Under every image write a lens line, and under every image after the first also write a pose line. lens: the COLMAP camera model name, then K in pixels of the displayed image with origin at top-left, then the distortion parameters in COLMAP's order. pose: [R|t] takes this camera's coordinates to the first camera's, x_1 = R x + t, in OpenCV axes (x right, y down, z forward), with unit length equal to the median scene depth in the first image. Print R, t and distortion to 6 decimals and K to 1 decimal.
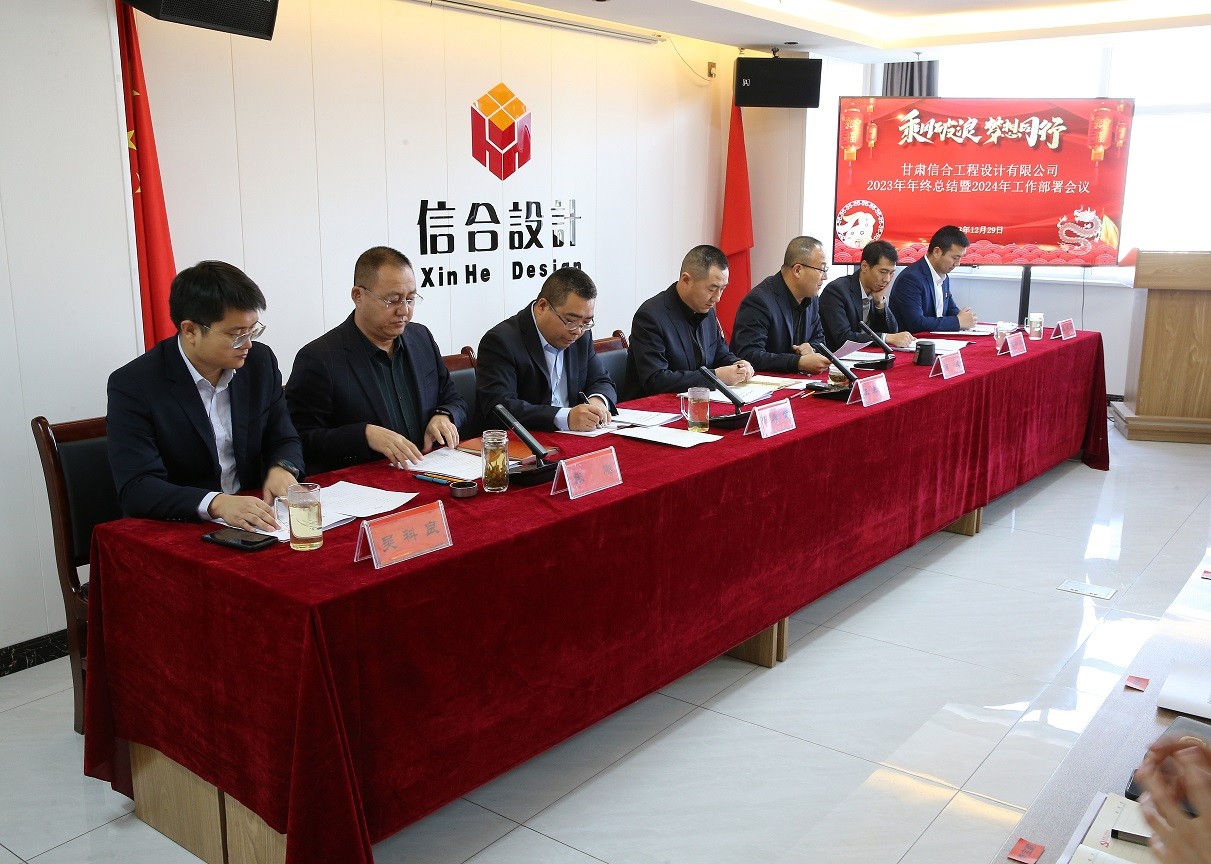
lens RADIAL K [[1087.2, 0, 603.4], [0, 1087.2, 433.8], [0, 0, 1]] dist [-0.080190, -0.026178]
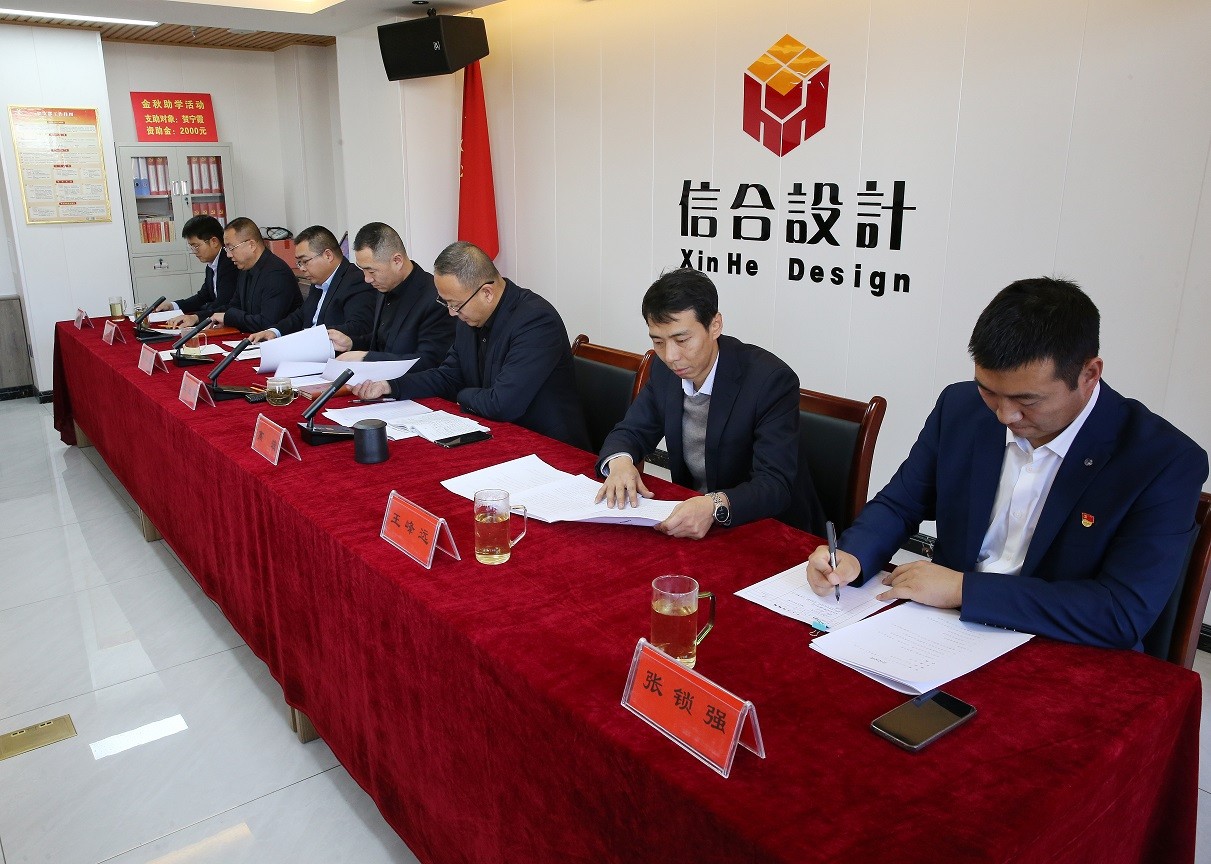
lens RADIAL K [[904.3, 0, 600.7], [0, 904.3, 435.0], [0, 0, 1]] dist [-0.057999, -0.001358]
pose [[-0.198132, 0.261374, -0.944684, 0.645977], [-0.211009, 0.929819, 0.301517, -0.217614], [0.957193, 0.259077, -0.129074, 1.027378]]
